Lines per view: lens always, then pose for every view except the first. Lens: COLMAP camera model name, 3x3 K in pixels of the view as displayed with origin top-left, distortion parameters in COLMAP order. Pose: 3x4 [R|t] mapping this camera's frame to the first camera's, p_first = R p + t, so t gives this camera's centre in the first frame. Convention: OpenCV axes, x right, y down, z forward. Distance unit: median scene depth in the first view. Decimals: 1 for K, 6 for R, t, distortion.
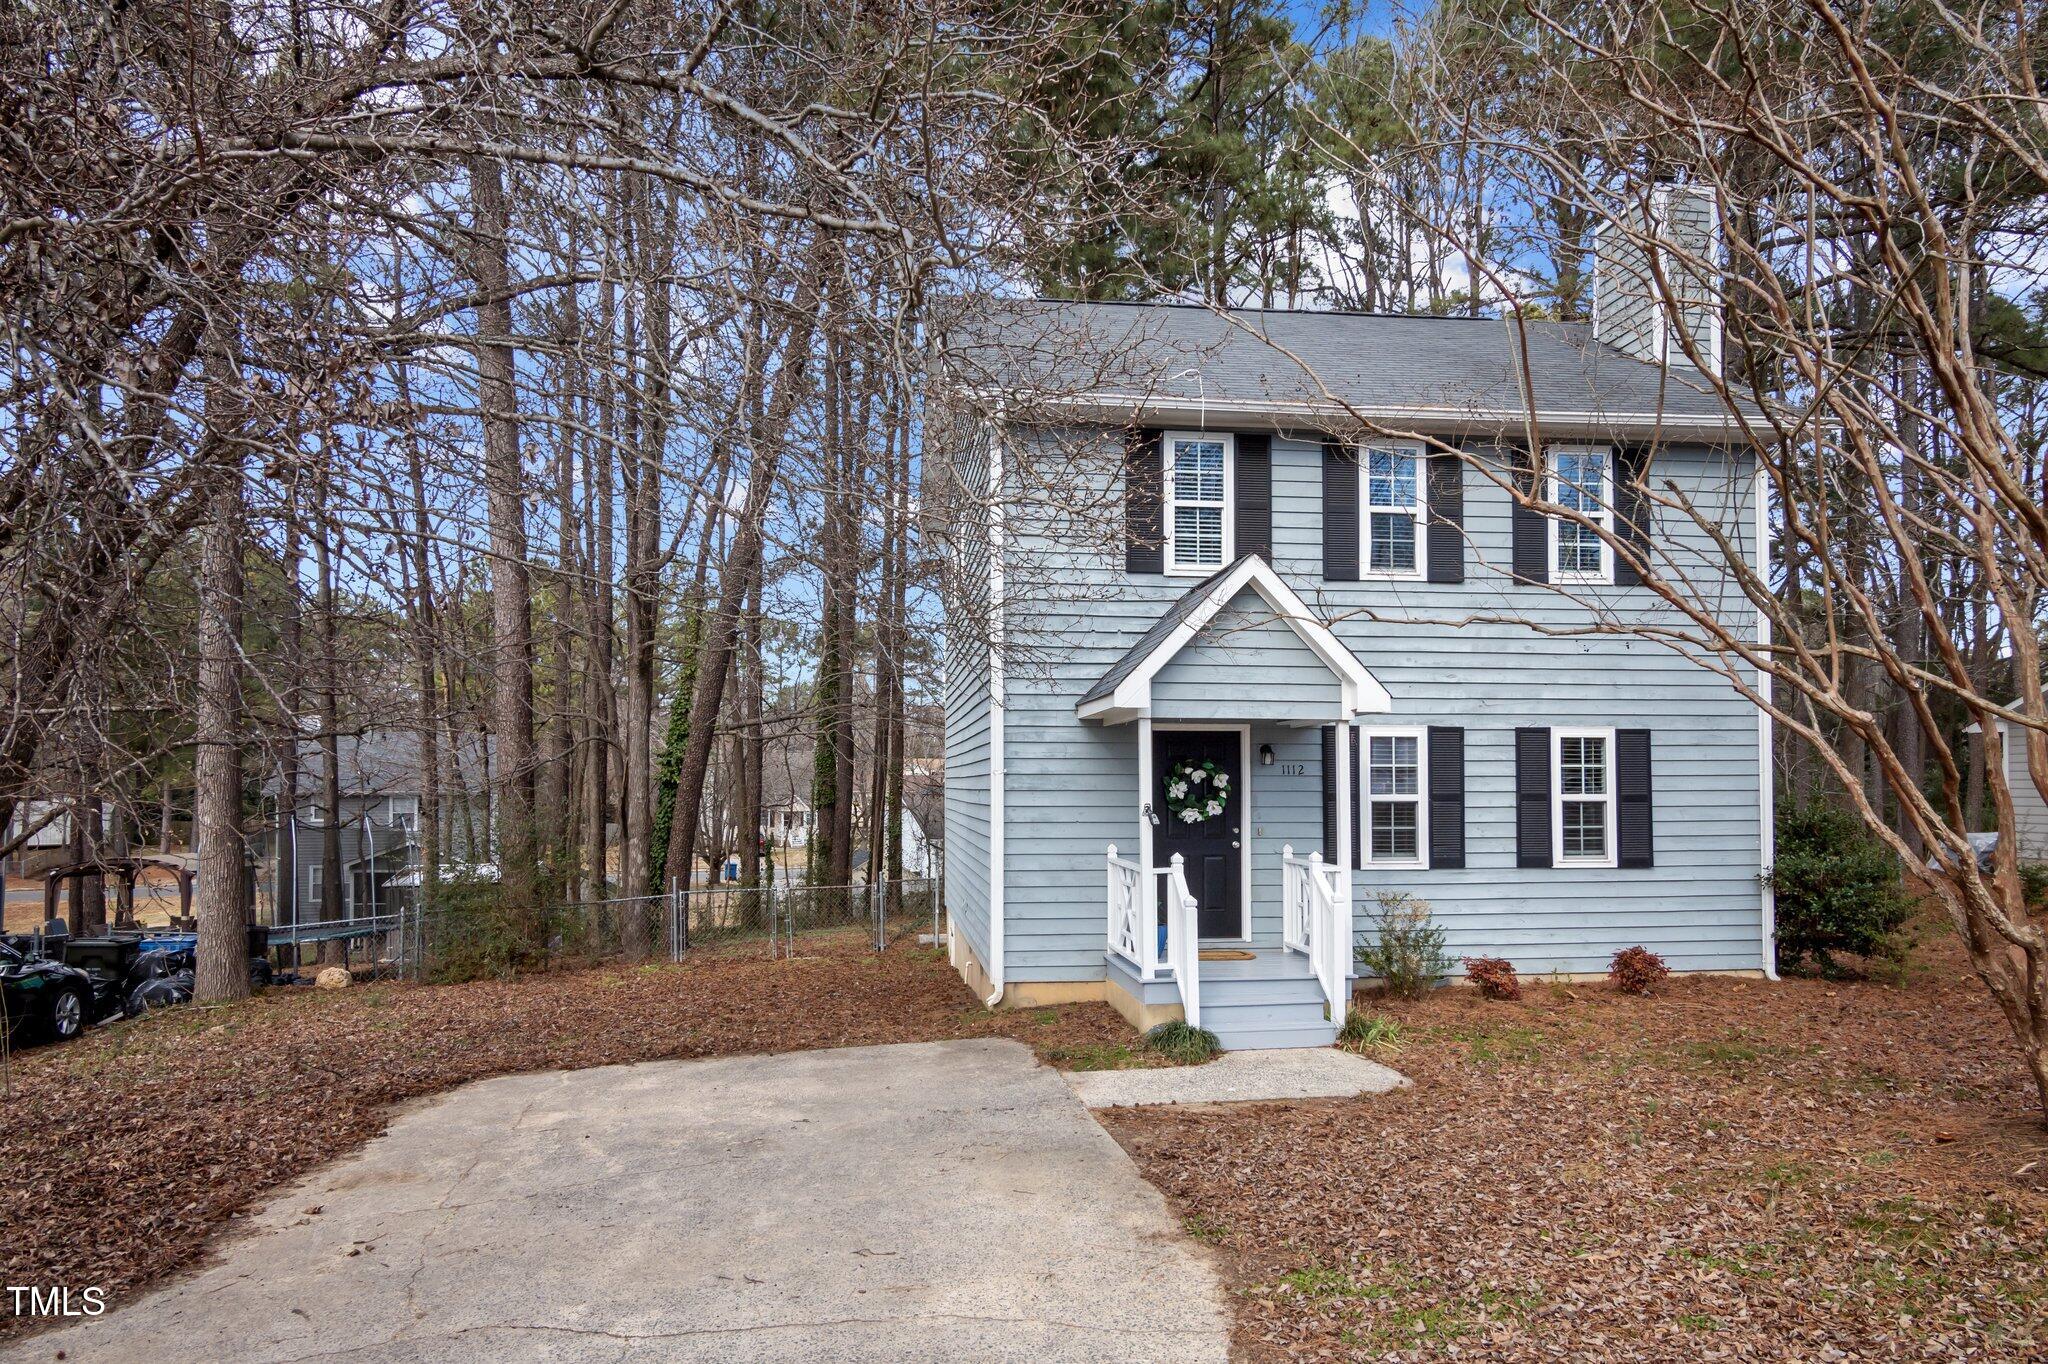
lens RADIAL K [[1287.8, 0, 1027.3], [0, 1287.8, 733.7], [0, 0, 1]] dist [-0.035454, -0.000420]
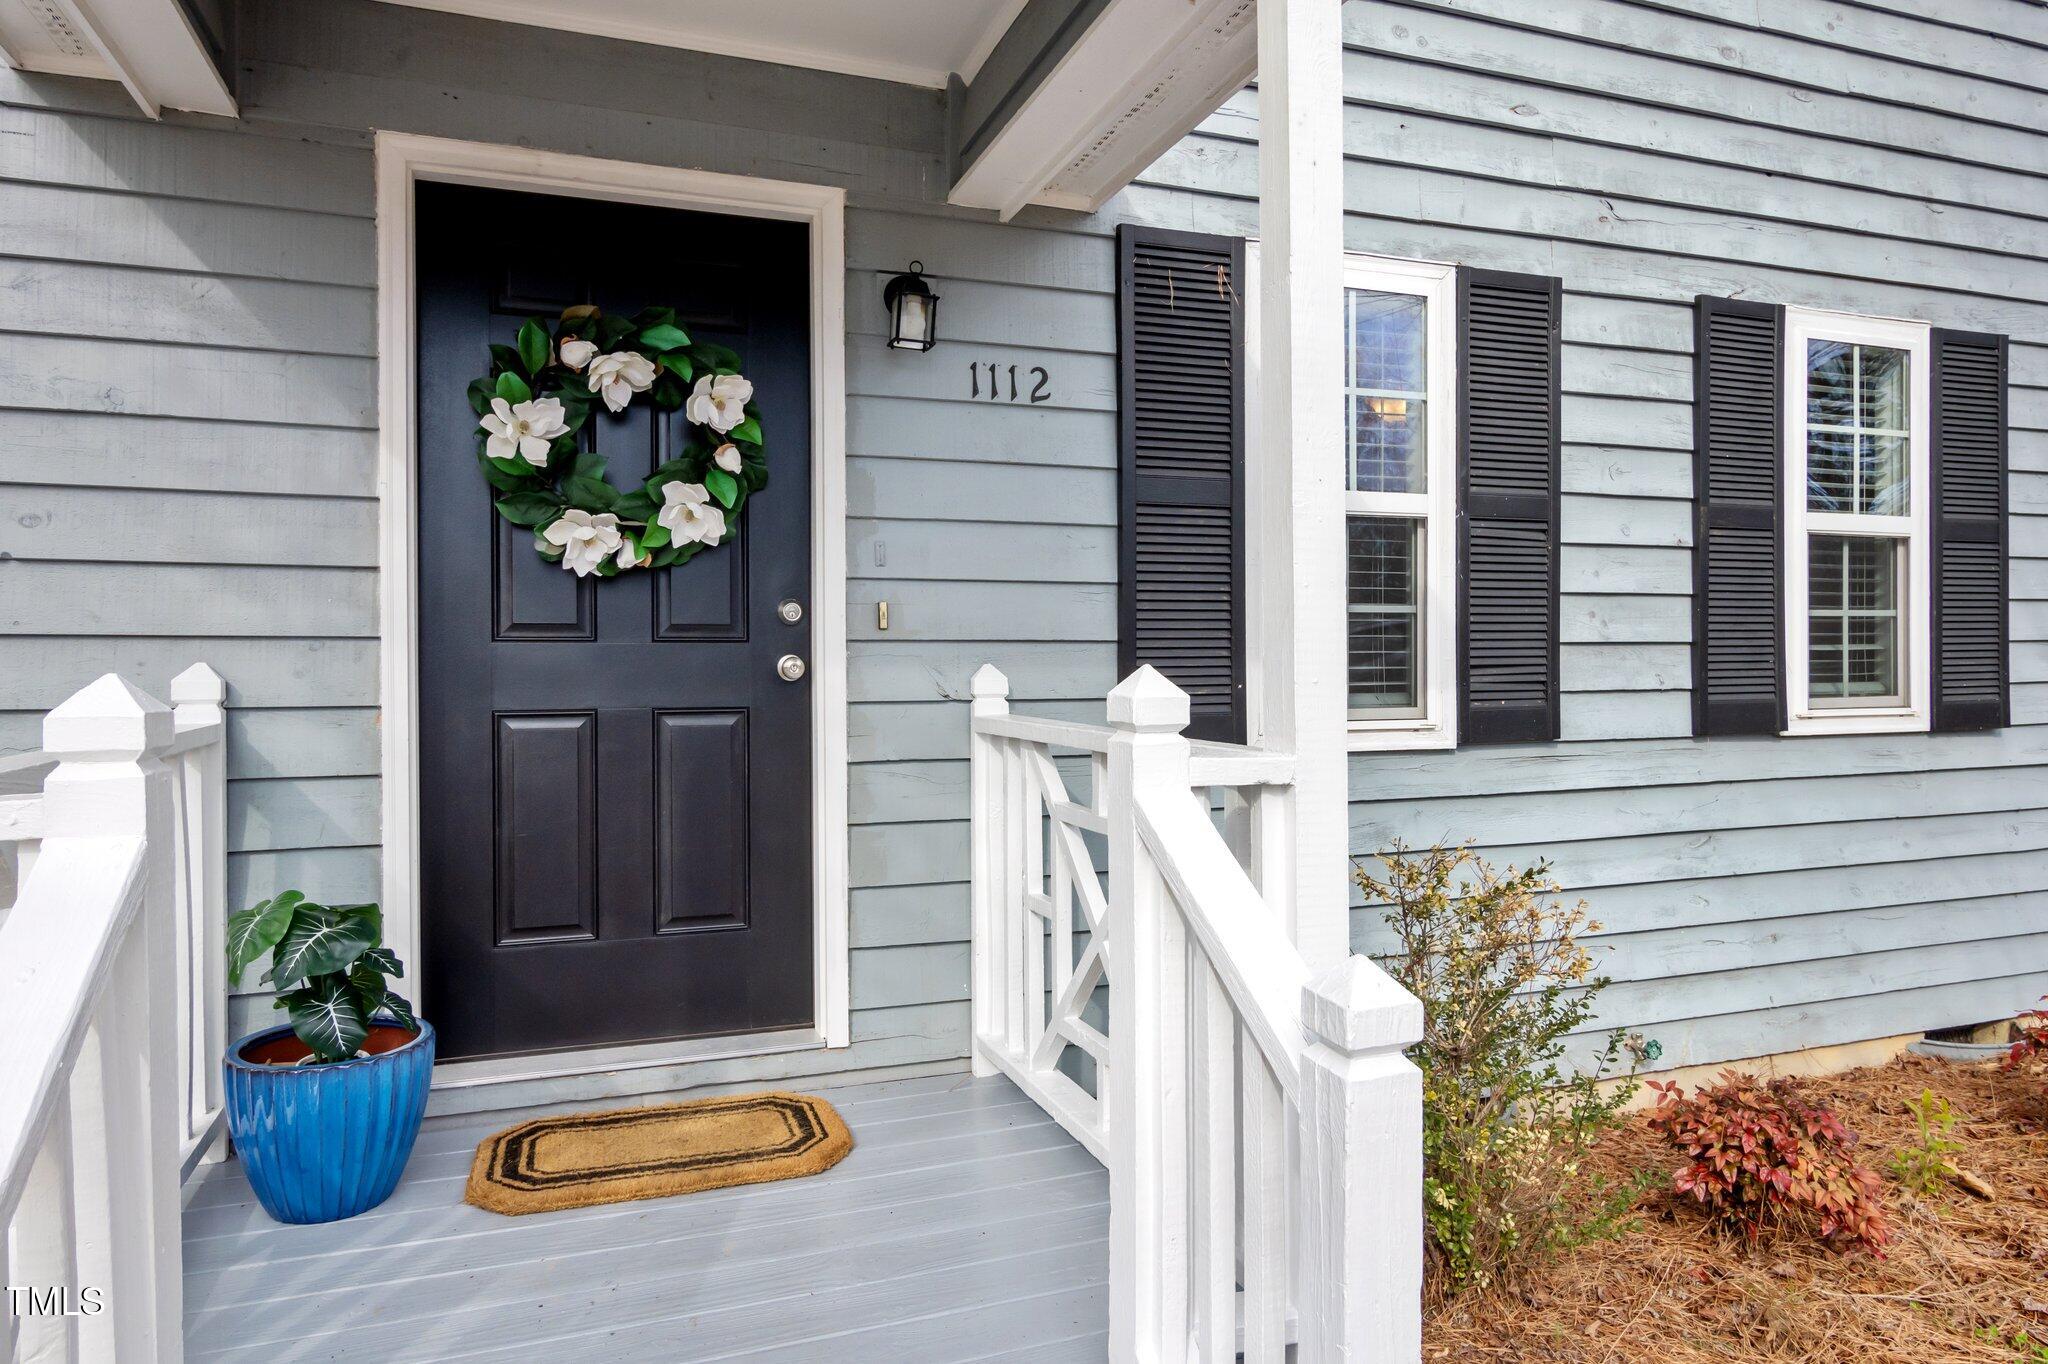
lens RADIAL K [[1289.5, 0, 1025.7], [0, 1289.5, 642.5], [0, 0, 1]] dist [0.002282, 0.018564]
pose [[0.973918, -0.002195, 0.226888, 0.146889], [-0.006188, 0.999324, 0.036230, 0.070498], [-0.226814, -0.036689, 0.973247, 0.726375]]
